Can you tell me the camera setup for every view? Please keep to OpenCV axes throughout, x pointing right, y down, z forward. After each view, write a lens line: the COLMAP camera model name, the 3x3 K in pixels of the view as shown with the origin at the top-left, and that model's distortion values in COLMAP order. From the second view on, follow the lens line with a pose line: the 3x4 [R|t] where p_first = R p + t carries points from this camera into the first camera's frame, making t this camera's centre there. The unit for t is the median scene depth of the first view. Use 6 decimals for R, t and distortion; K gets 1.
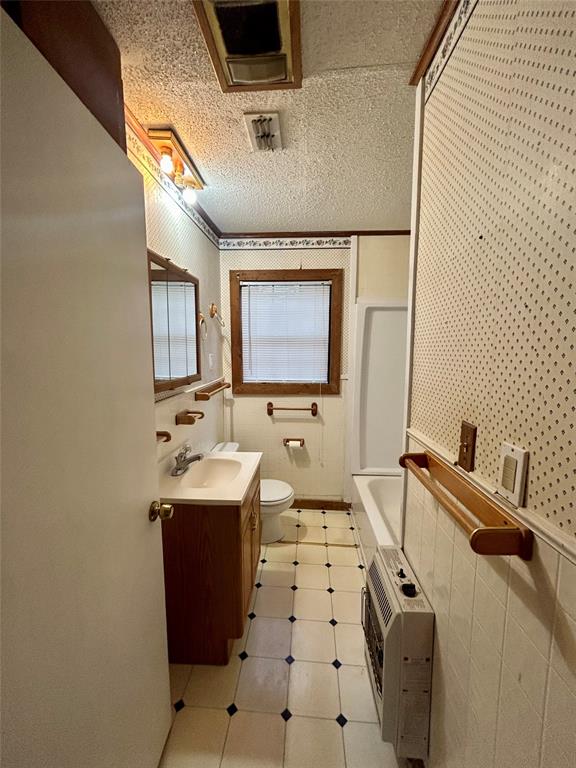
lens RADIAL K [[308.7, 0, 288.3], [0, 308.7, 388.7], [0, 0, 1]] dist [-0.000003, 0.000235]
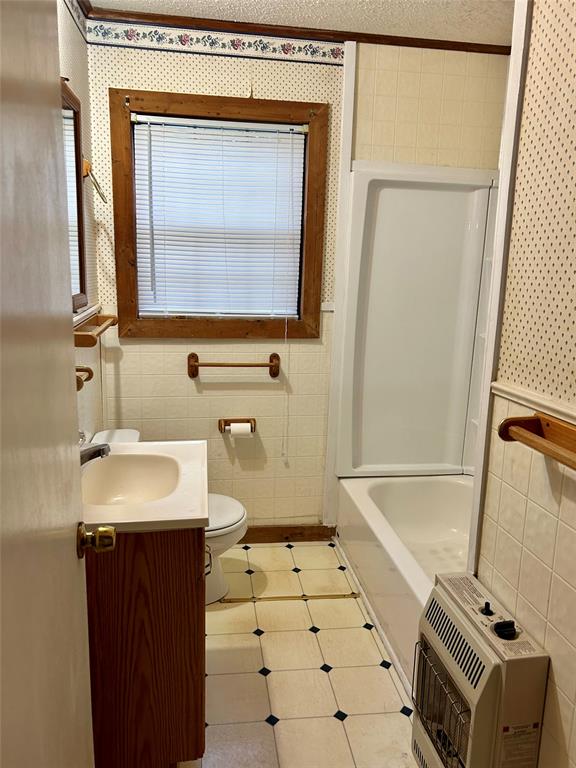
lens RADIAL K [[575.7, 0, 288.0], [0, 575.7, 384.0], [0, 0, 1]] dist [0.061314, -0.075047]
pose [[0.977820, -0.019122, 0.208574, -0.114058], [0.002150, 0.996688, 0.081297, 0.017086], [-0.209438, -0.079046, 0.974622, -0.016642]]
